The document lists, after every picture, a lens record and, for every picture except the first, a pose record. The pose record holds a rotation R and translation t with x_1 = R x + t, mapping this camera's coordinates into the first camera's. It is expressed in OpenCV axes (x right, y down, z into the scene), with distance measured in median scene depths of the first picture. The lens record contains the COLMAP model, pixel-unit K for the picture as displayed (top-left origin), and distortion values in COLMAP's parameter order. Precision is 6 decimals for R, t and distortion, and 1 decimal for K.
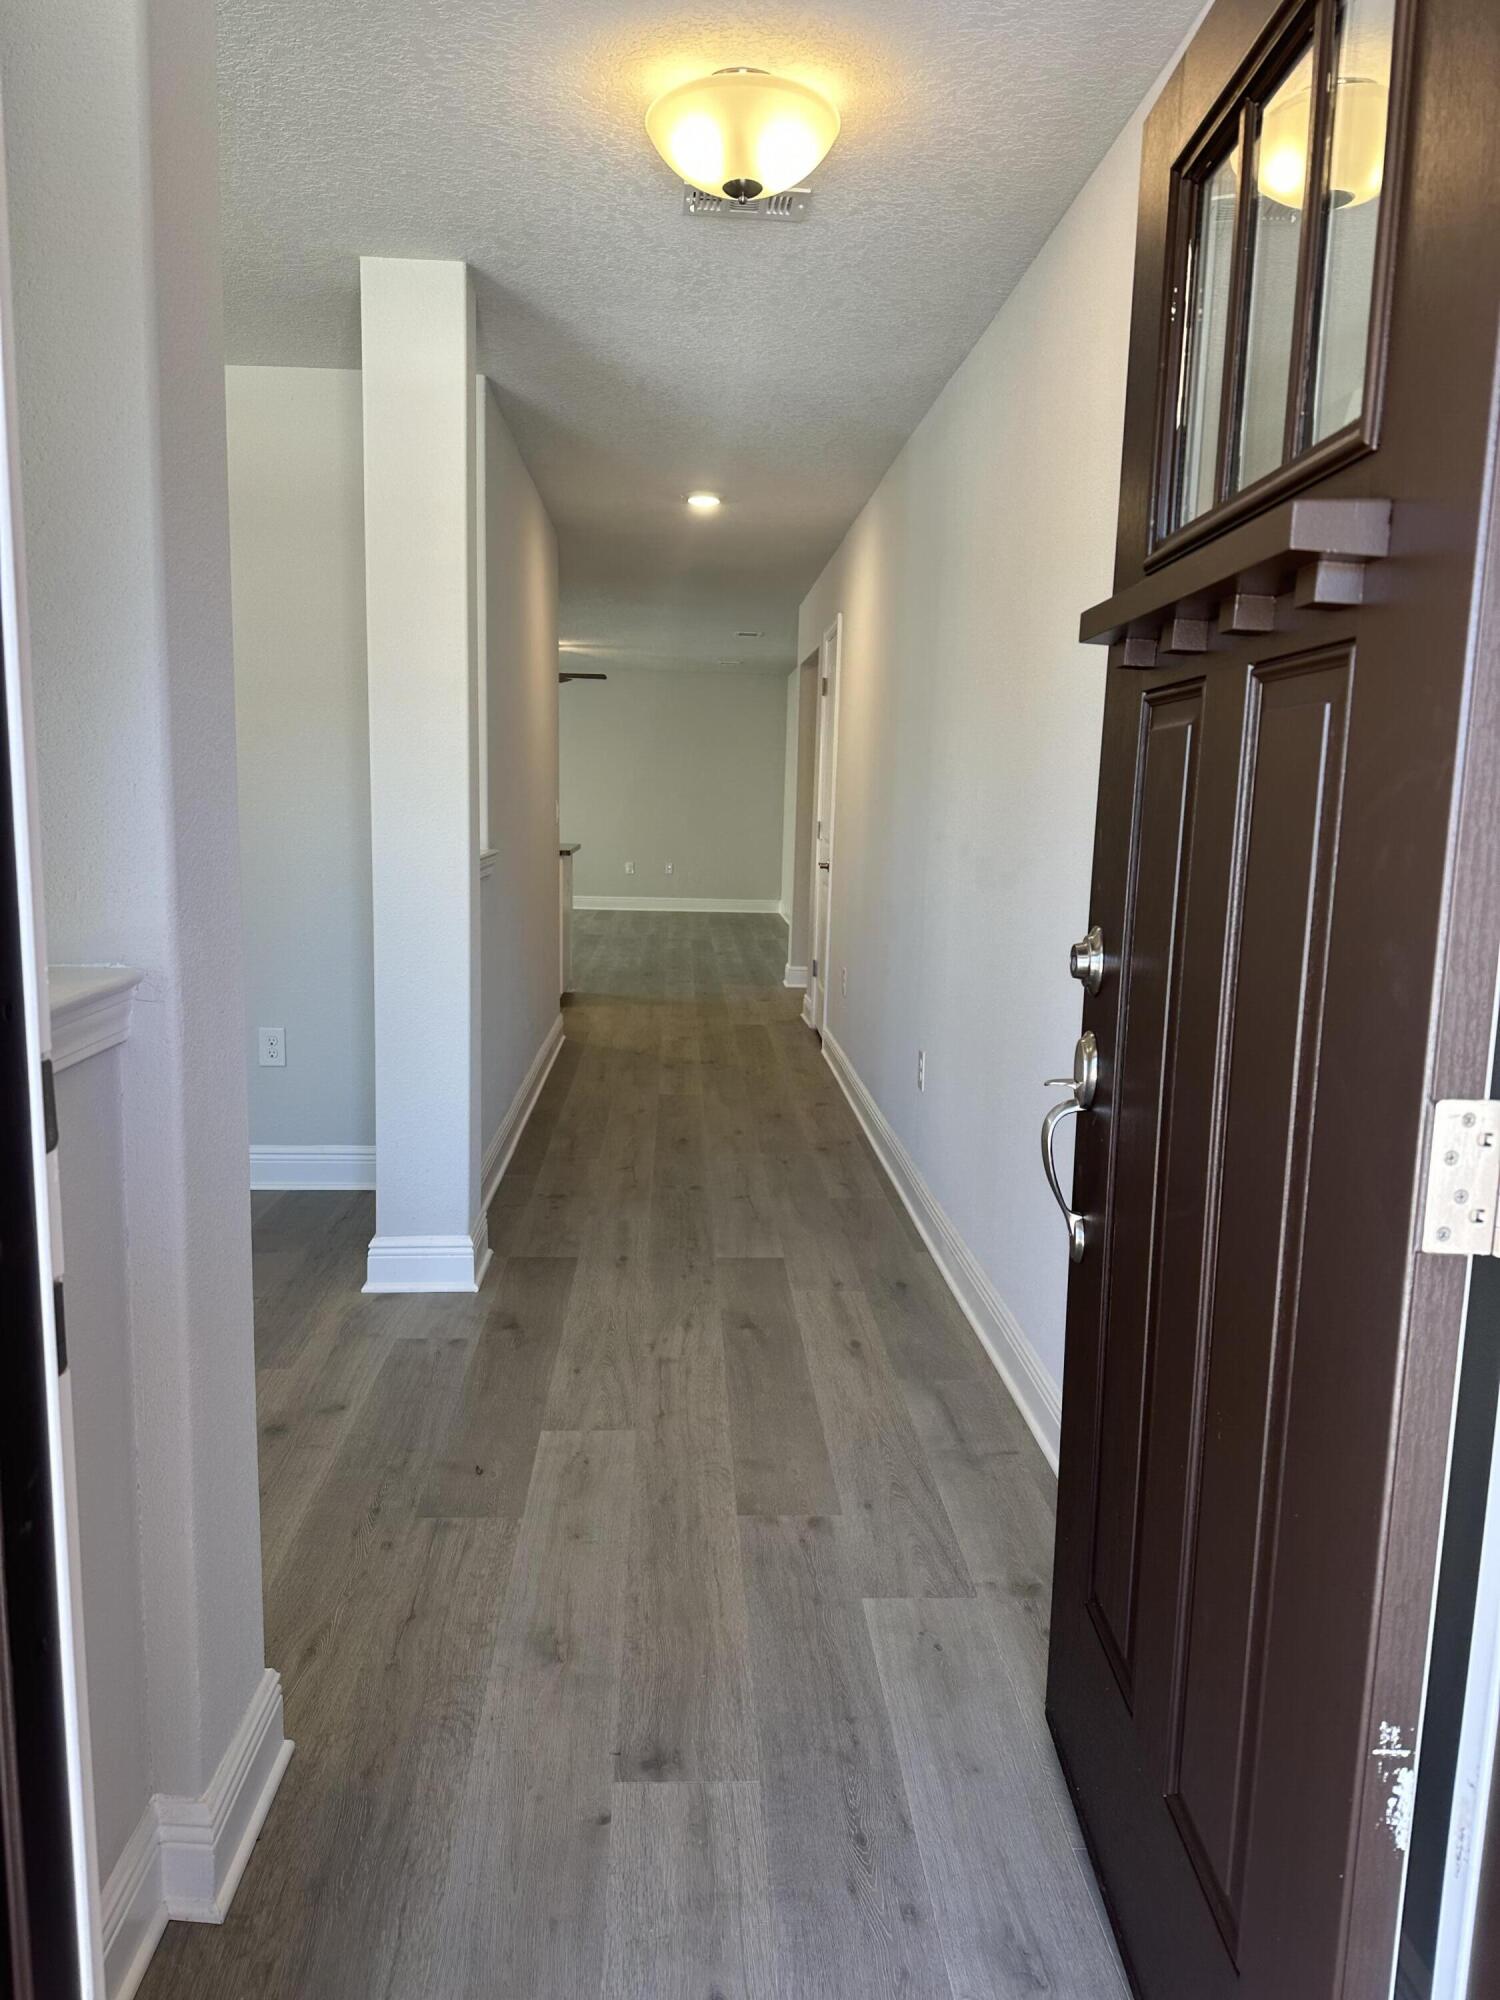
lens RADIAL K [[1446.3, 0, 750.0], [0, 1446.3, 1000.0], [0, 0, 1]] dist [0.003637, -0.002095]
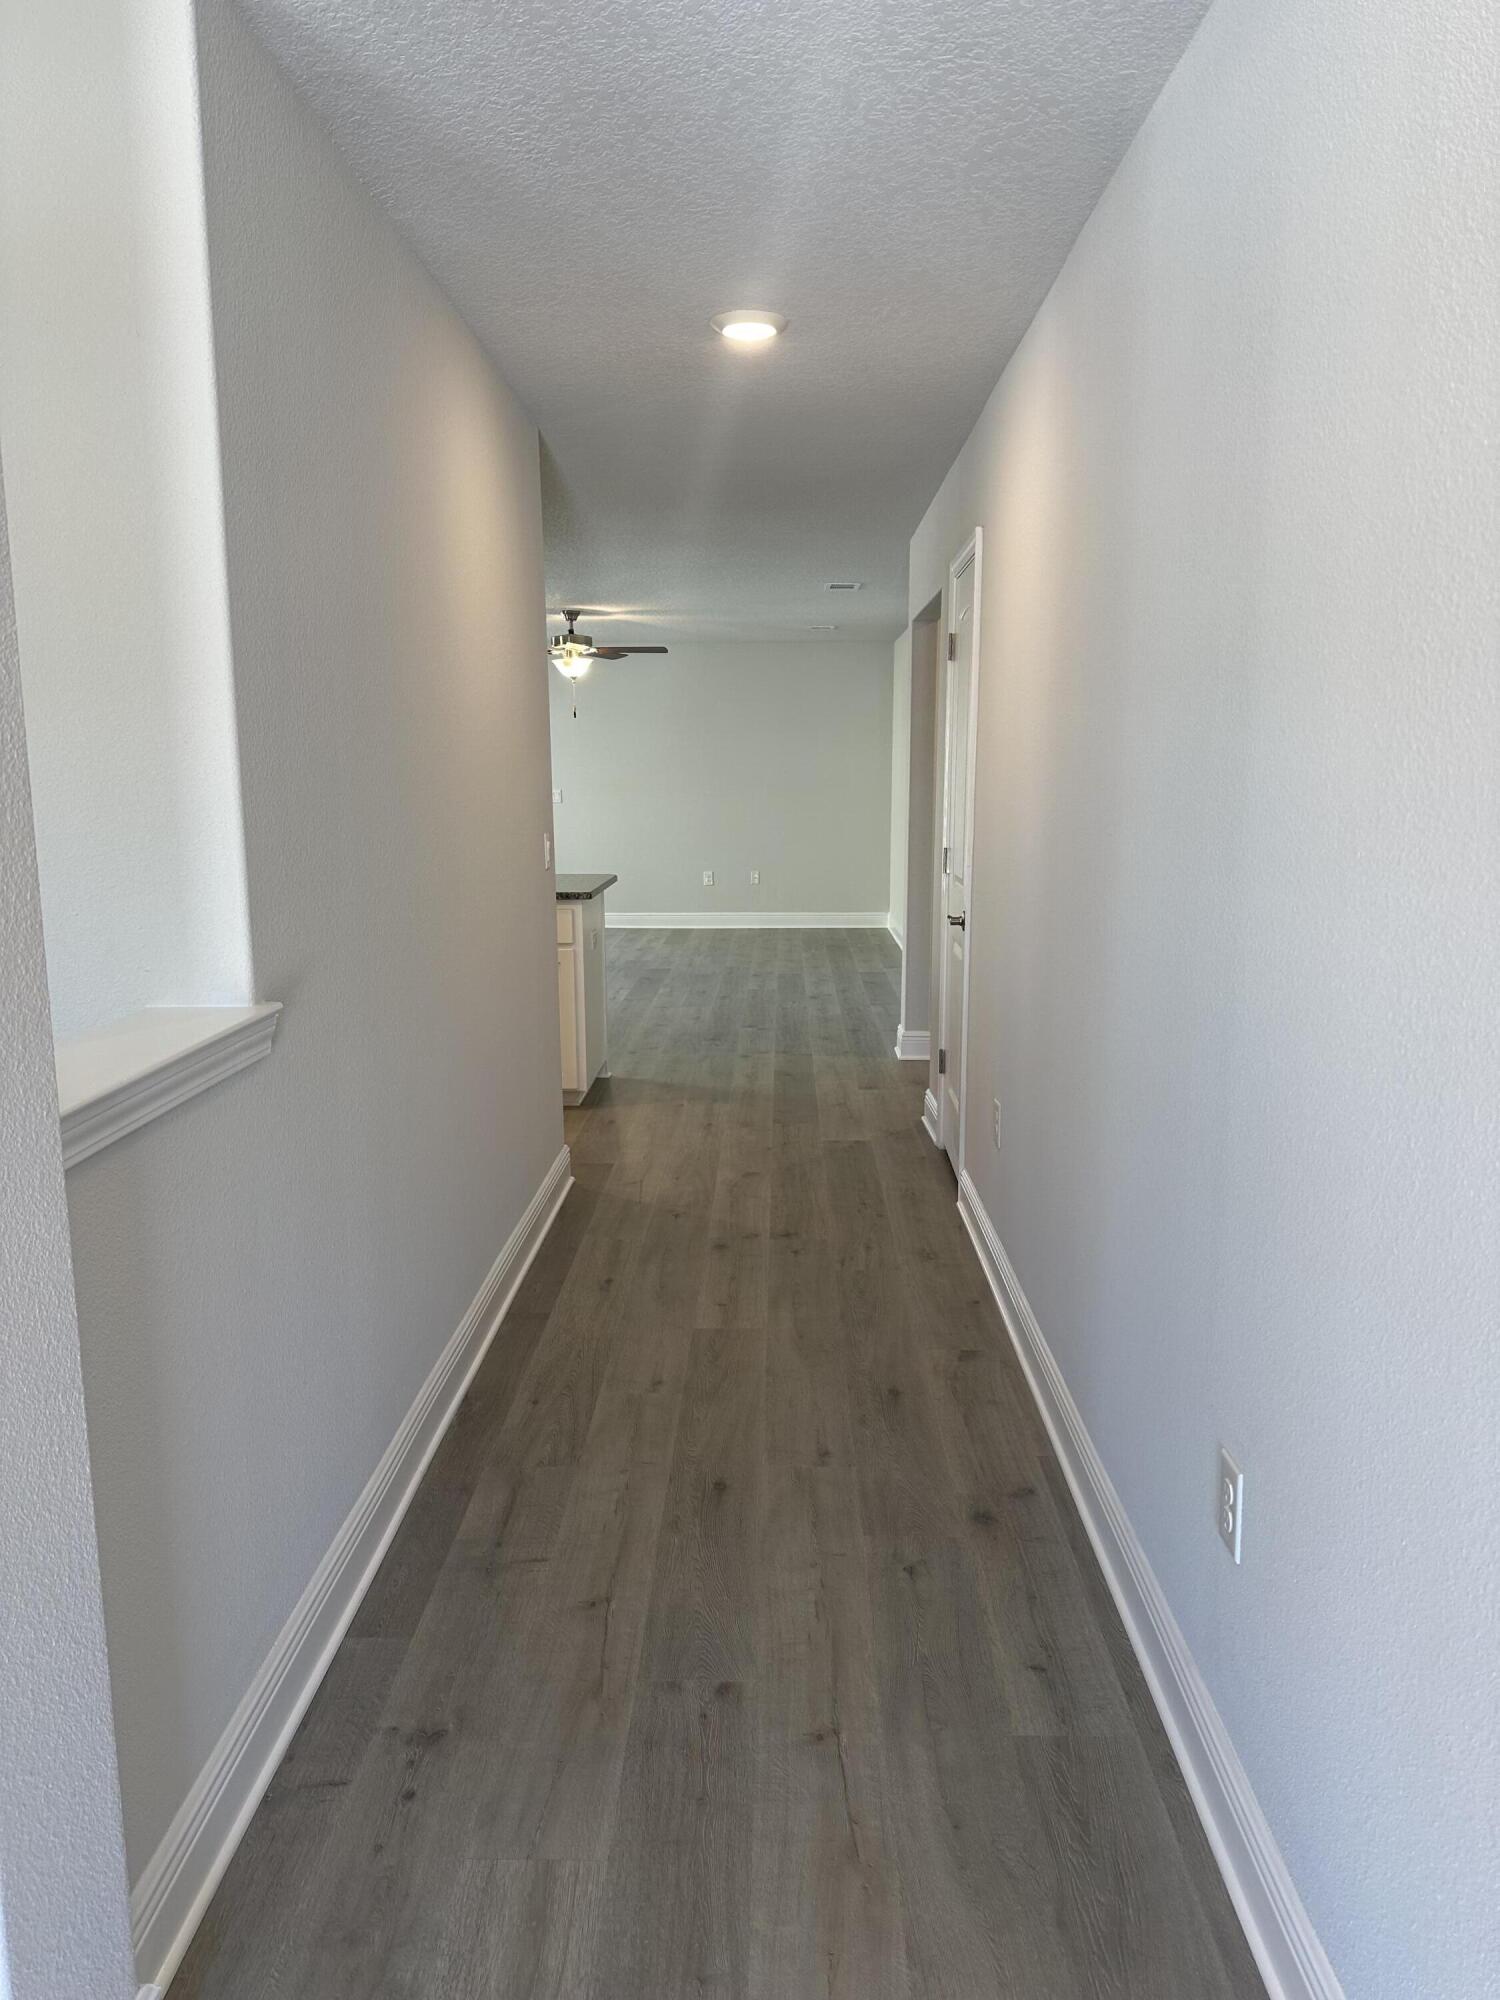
lens RADIAL K [[1446.3, 0, 750.0], [0, 1446.3, 1000.0], [0, 0, 1]] dist [0.003637, -0.002095]
pose [[0.997107, -0.014910, -0.074537, 0.006053], [0.015991, 0.999775, 0.013929, -0.067091], [0.074313, -0.015080, 0.997121, 0.339330]]
